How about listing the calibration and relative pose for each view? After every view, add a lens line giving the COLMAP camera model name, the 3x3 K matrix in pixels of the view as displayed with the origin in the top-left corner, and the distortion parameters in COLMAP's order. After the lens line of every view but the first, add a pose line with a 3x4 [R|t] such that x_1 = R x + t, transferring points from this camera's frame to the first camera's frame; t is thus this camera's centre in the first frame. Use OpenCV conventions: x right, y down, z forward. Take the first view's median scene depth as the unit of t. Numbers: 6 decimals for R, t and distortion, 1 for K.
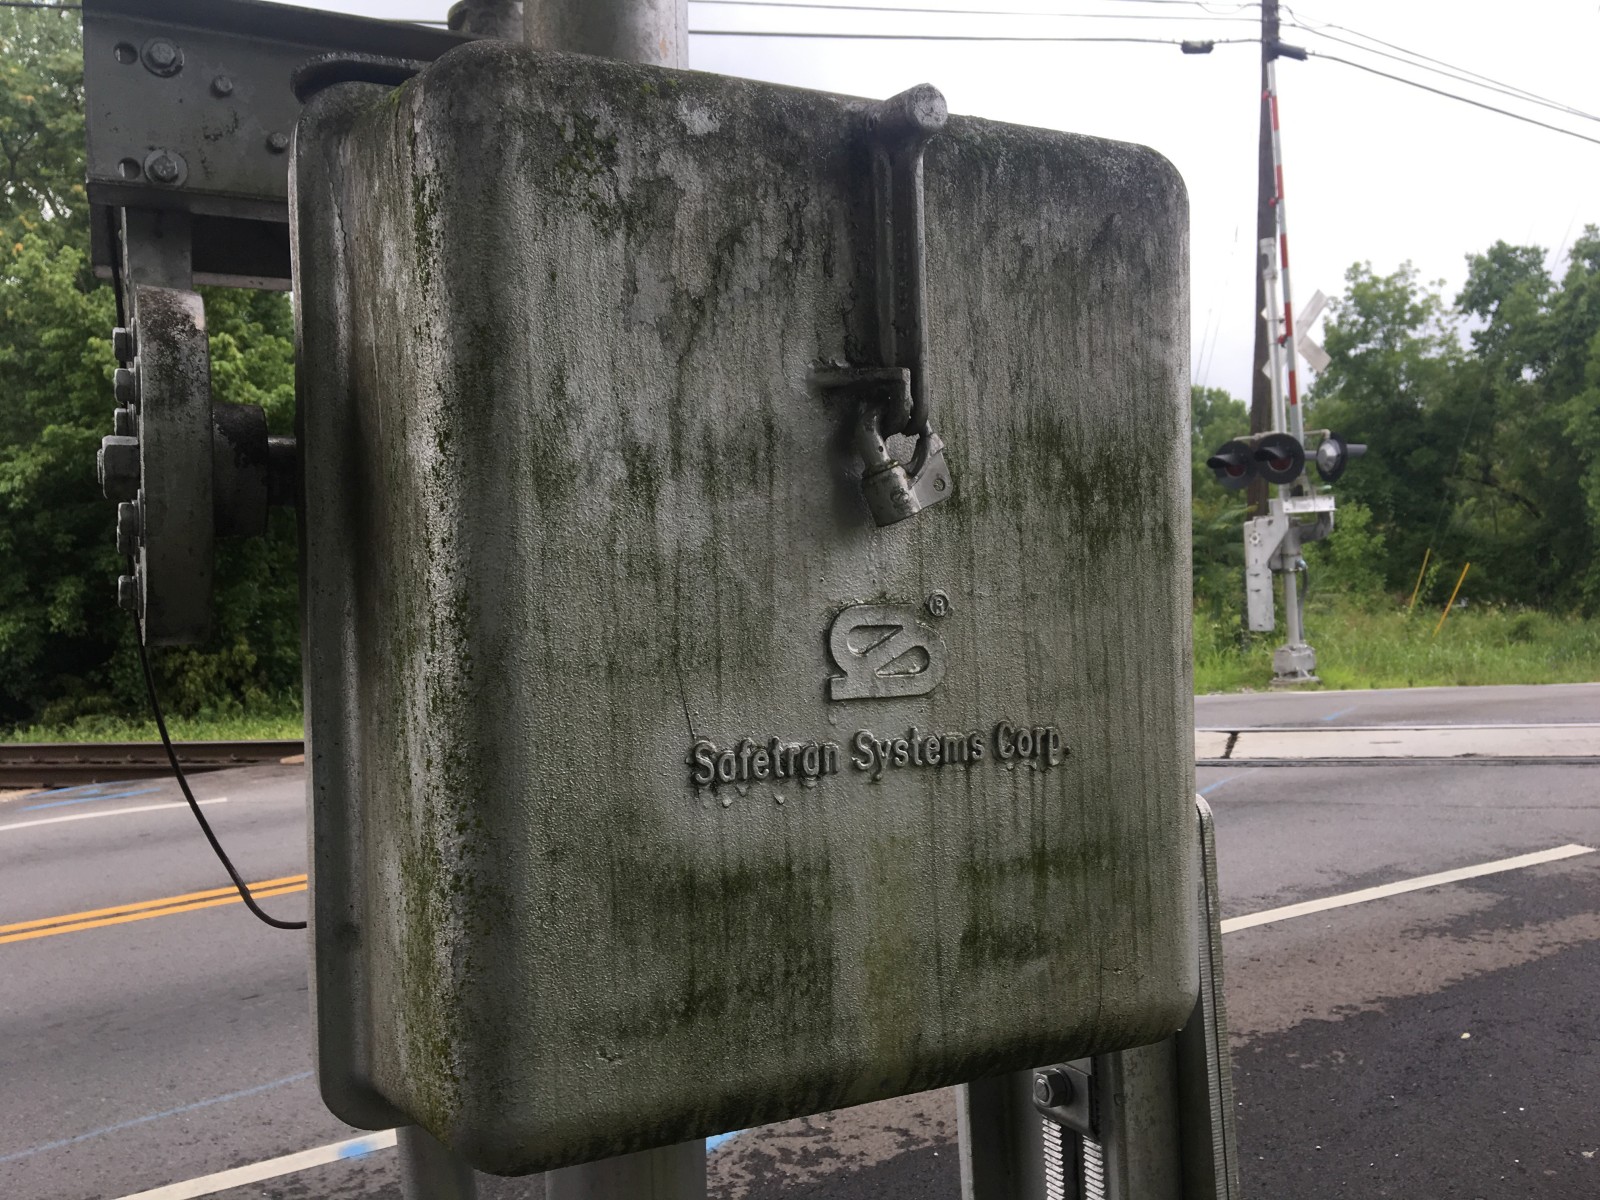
lens RADIAL K [[1356.4, 0, 788.4], [0, 1356.4, 586.7], [0, 0, 1]] dist [0.133586, -0.203324]
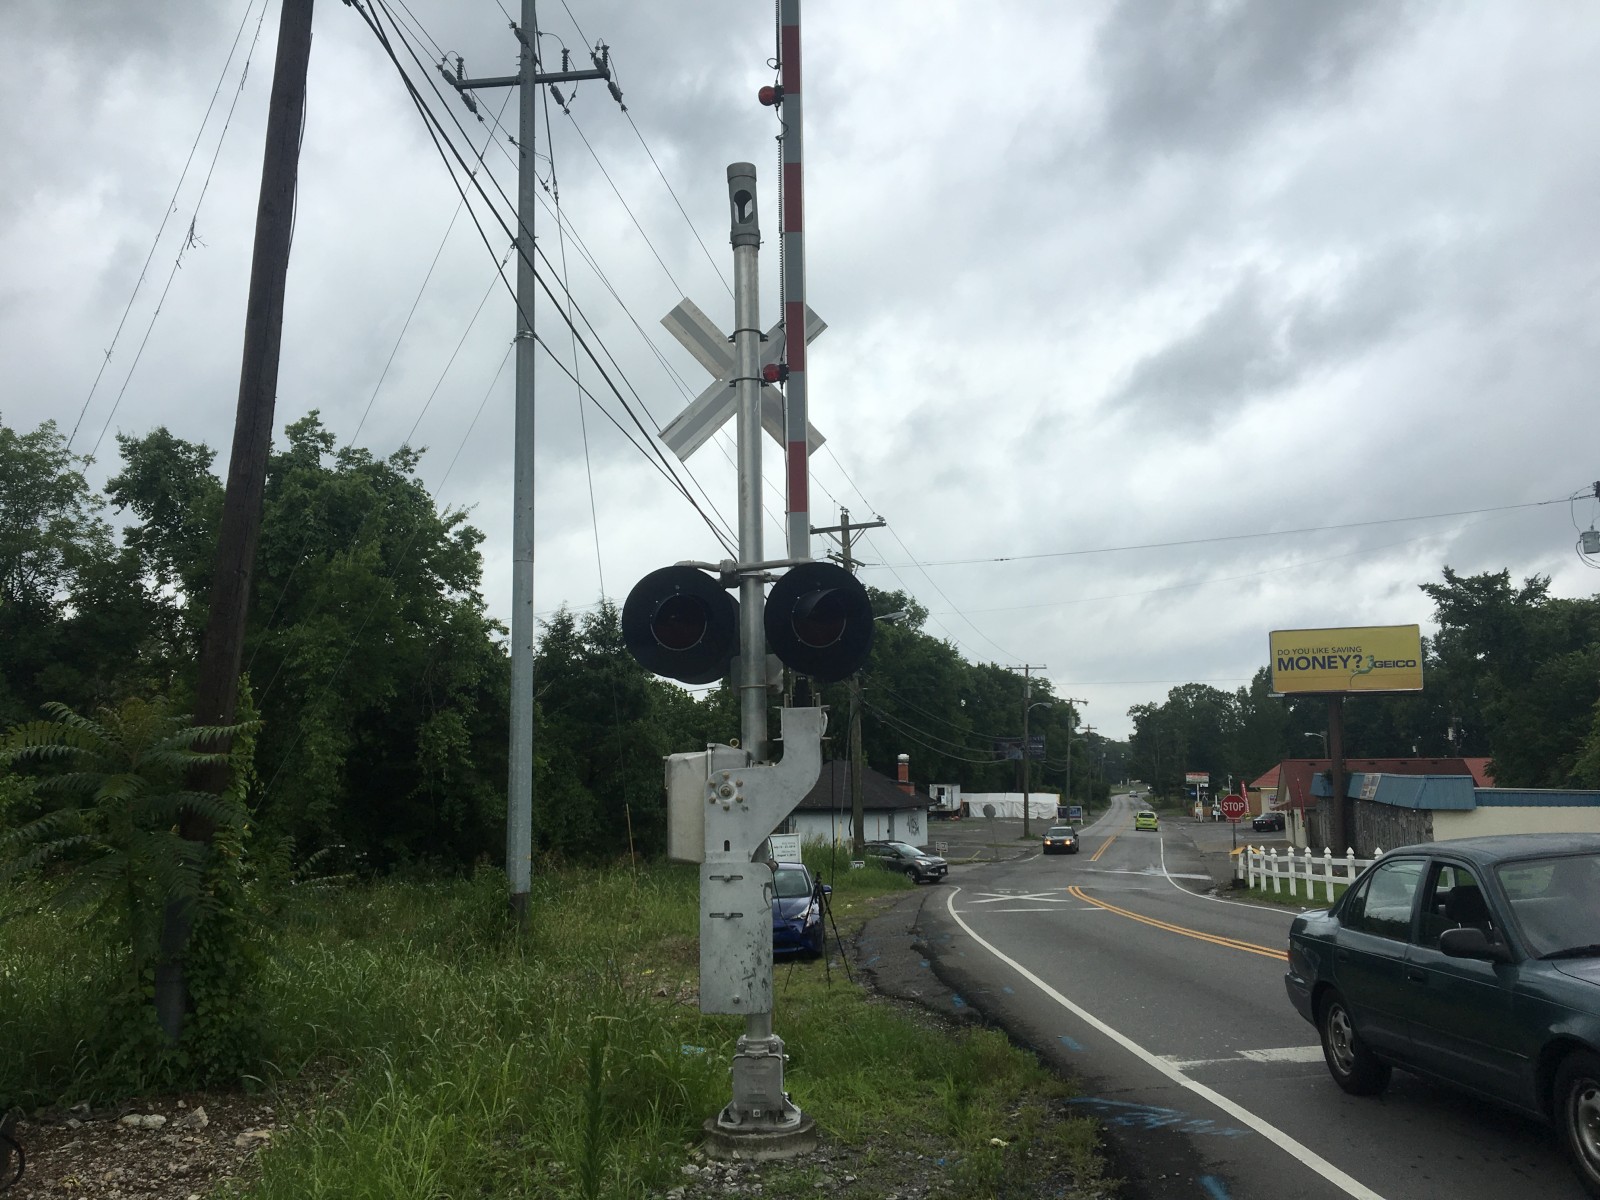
lens RADIAL K [[1356.4, 0, 788.4], [0, 1356.4, 586.7], [0, 0, 1]] dist [0.133586, -0.203324]
pose [[0.469567, 0.164983, 0.867345, -0.016344], [-0.008301, 0.983167, -0.182520, -0.006859], [-0.882858, 0.078506, 0.463032, 0.286321]]
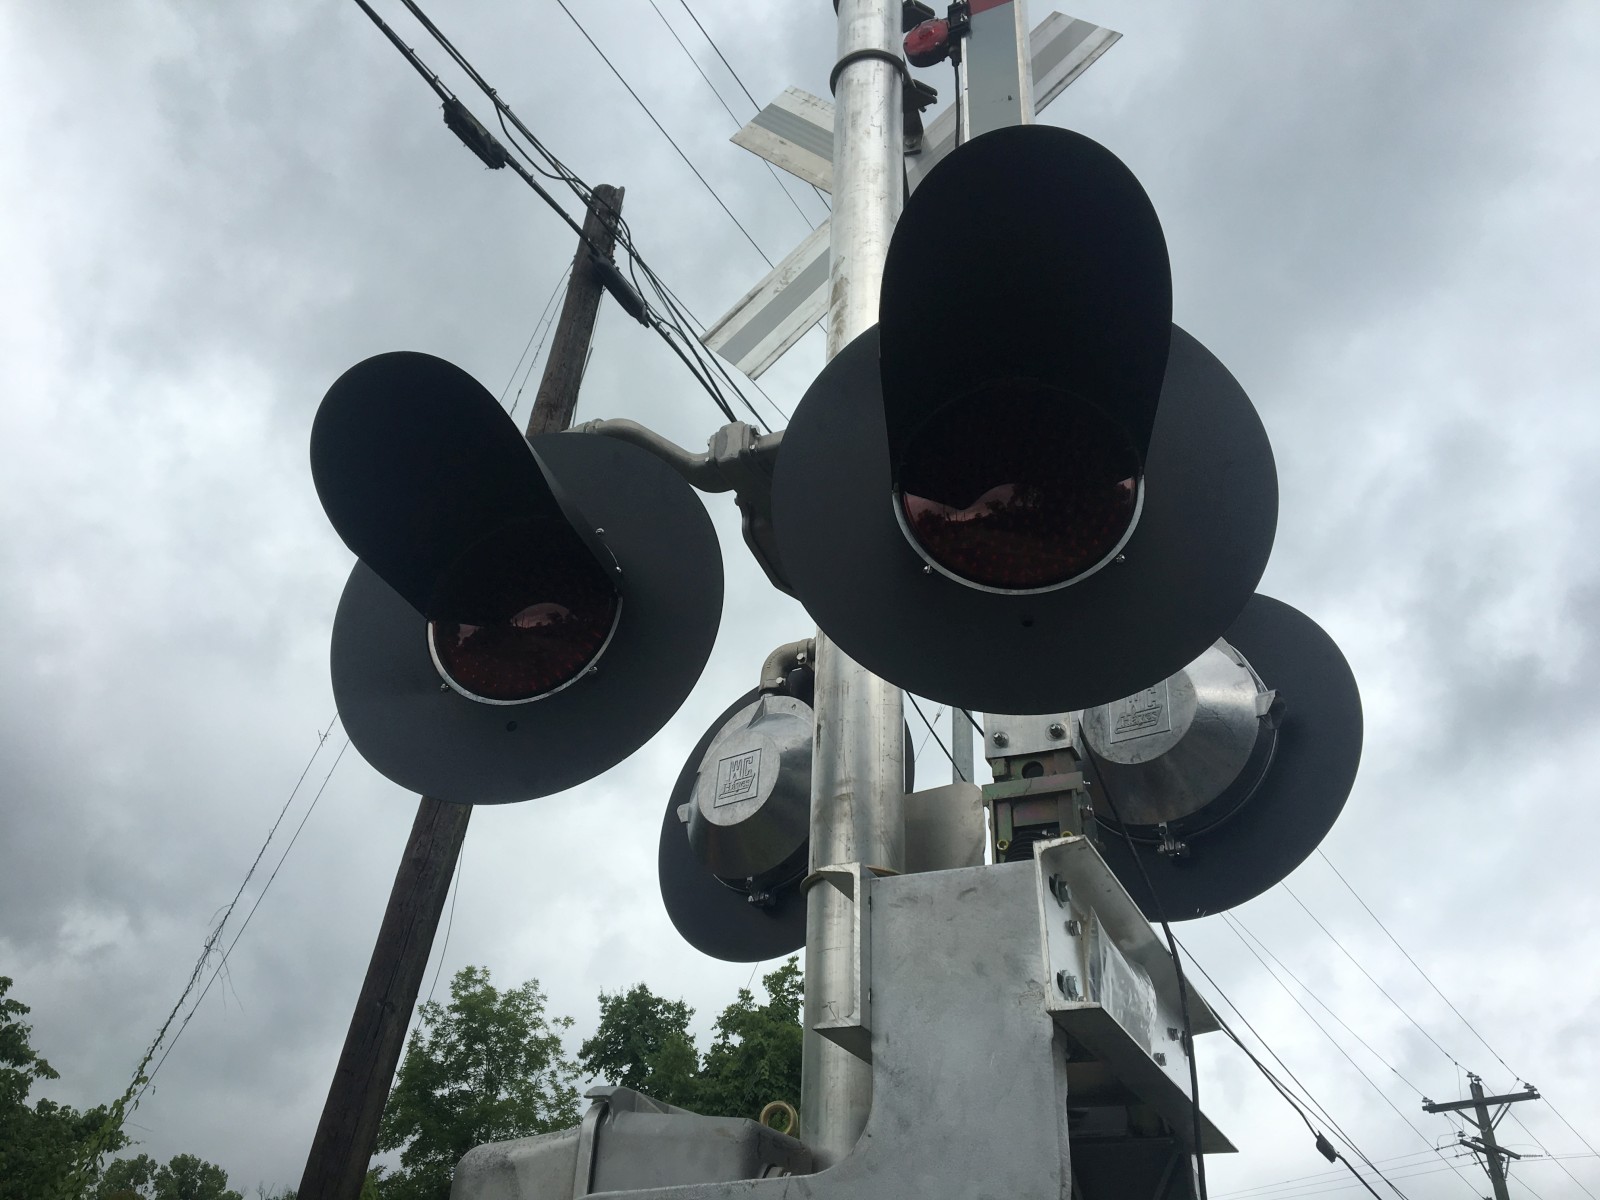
lens RADIAL K [[1388.8, 0, 800.0], [0, 1388.8, 600.0], [0, 0, 1]] dist [0.009742, 0.009634]
pose [[0.766134, 0.408537, 0.496121, 0.105000], [-0.084854, 0.829499, -0.552025, -0.006230], [-0.637055, 0.380827, 0.670173, 0.336440]]
